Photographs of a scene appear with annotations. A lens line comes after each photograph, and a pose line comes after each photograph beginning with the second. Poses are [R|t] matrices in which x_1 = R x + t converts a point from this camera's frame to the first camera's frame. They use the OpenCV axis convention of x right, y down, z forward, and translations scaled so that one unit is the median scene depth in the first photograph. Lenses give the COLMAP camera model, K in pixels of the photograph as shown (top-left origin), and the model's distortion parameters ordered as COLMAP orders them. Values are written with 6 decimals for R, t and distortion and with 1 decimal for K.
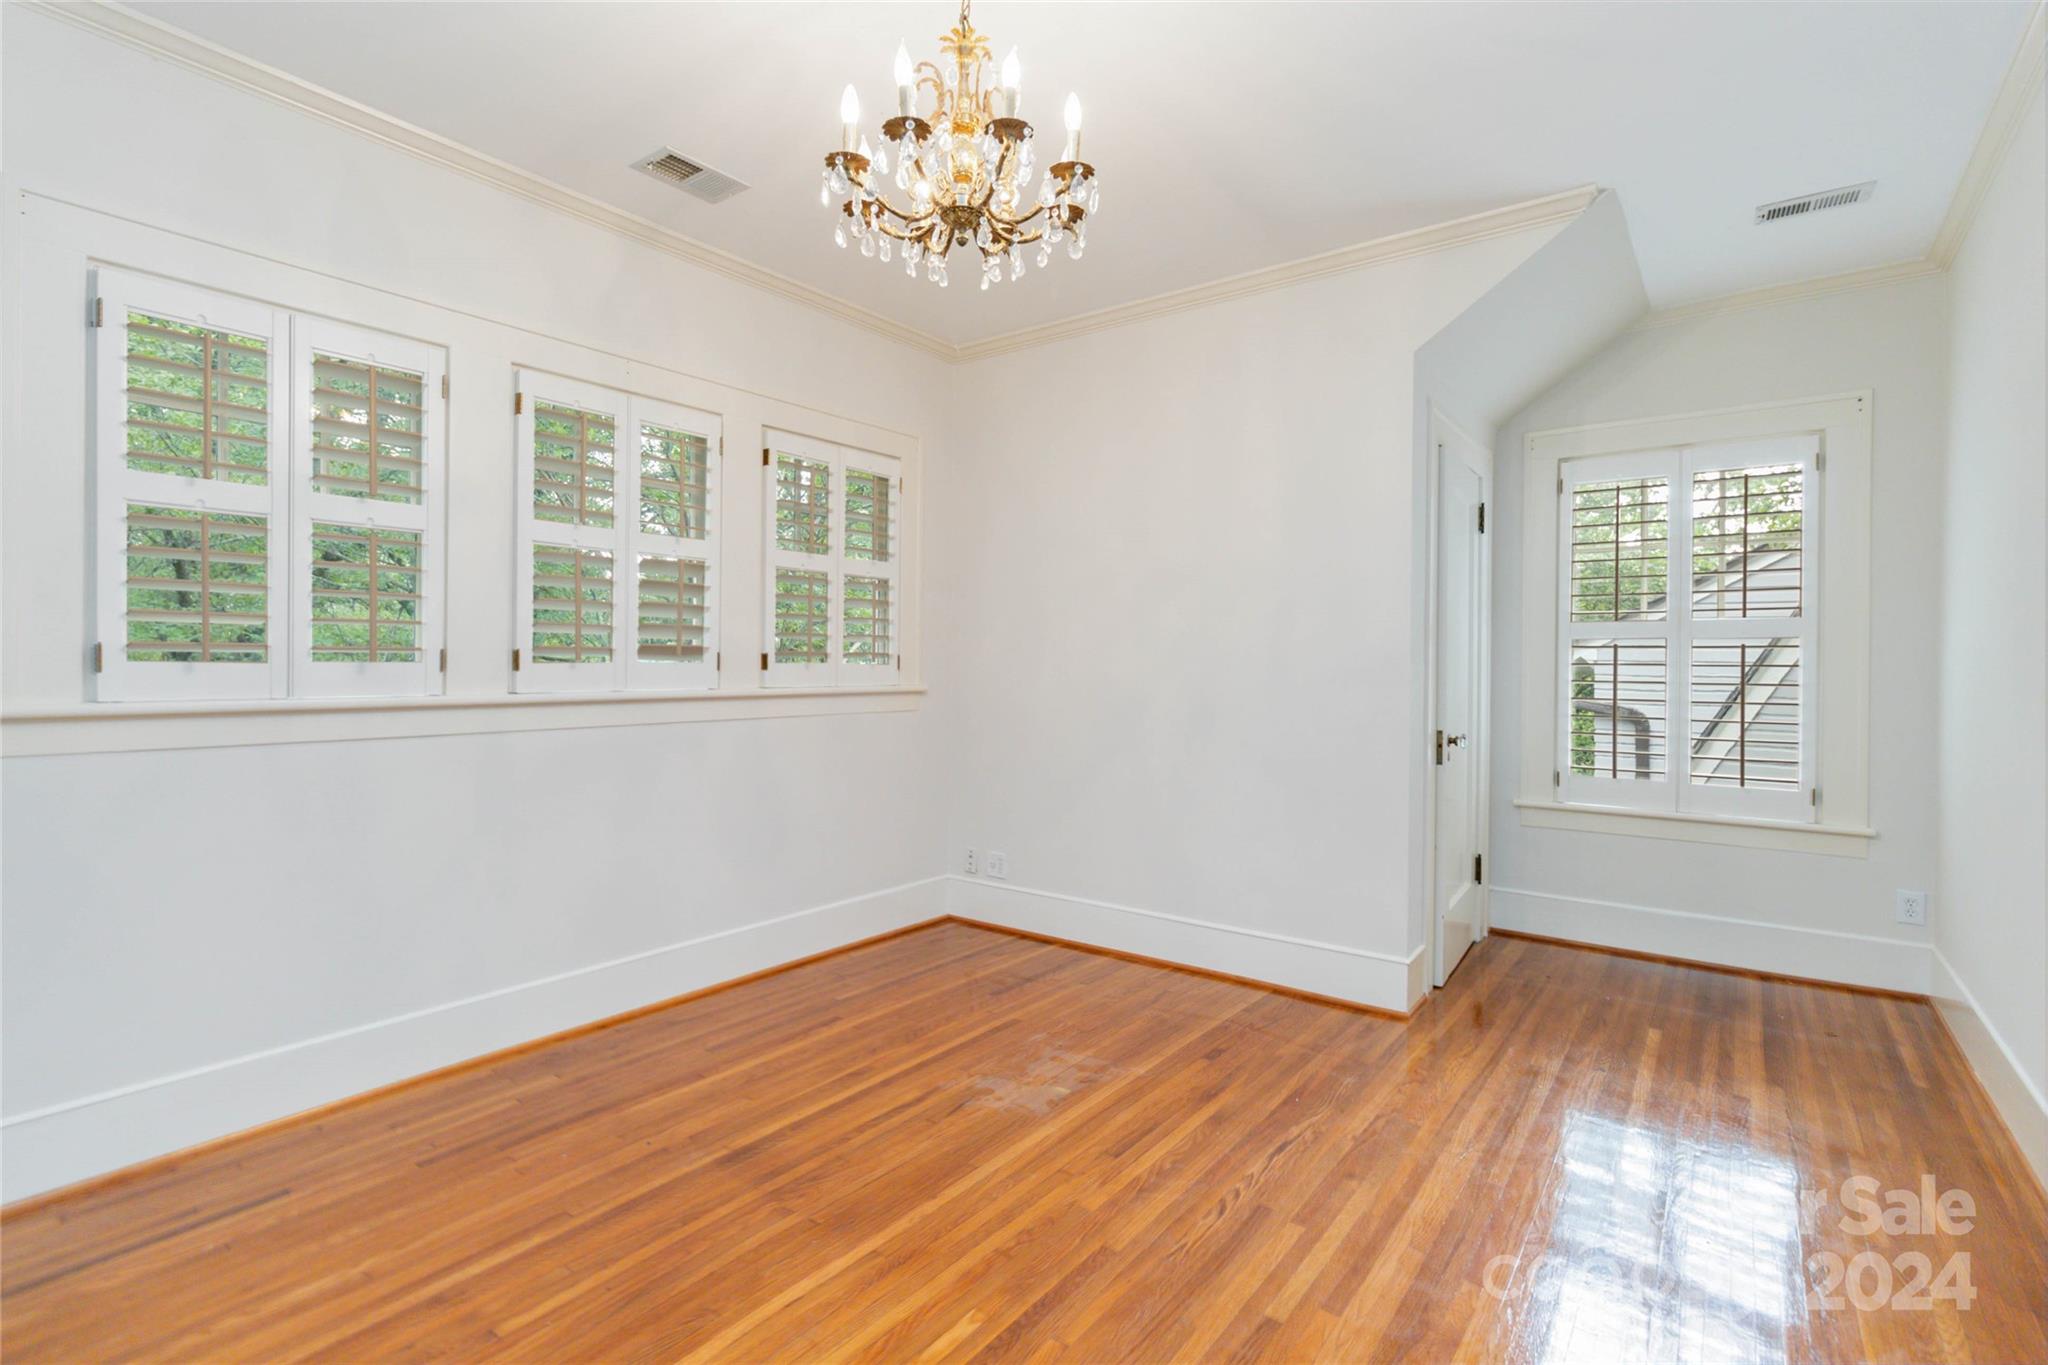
lens RADIAL K [[965.8, 0, 1021.0], [0, 965.8, 670.4], [0, 0, 1]] dist [-0.004646, 0.000024]
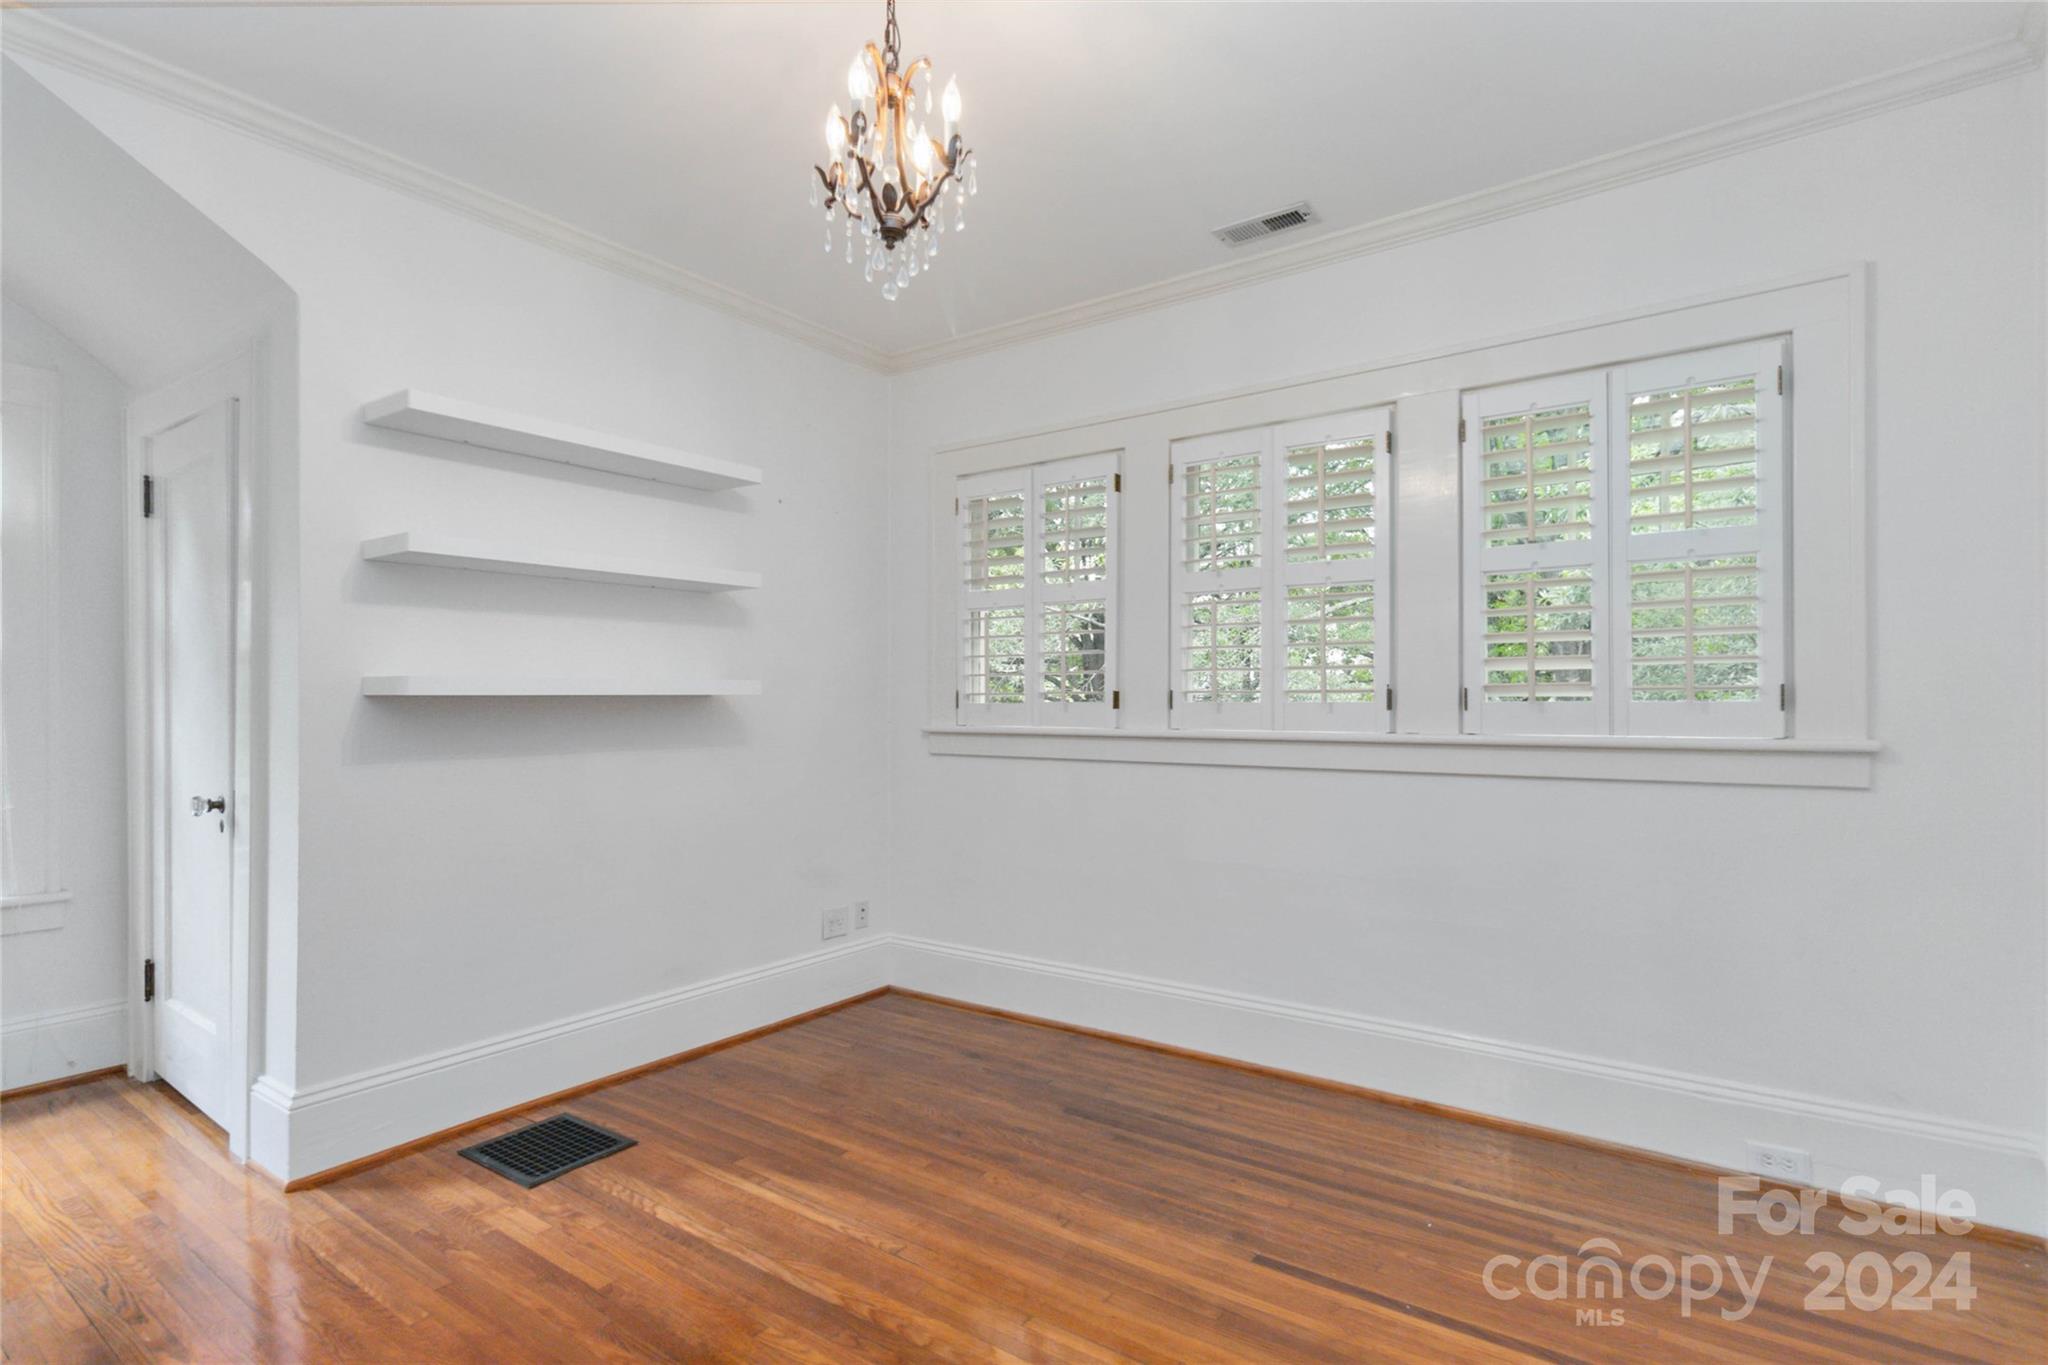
lens RADIAL K [[965.8, 0, 1021.0], [0, 965.8, 670.4], [0, 0, 1]] dist [-0.004646, 0.000024]
pose [[0.047702, -0.036377, -0.998199, 0.409852], [-0.003636, 0.999324, -0.036592, -0.001879], [0.998855, 0.005375, 0.047538, 0.523849]]
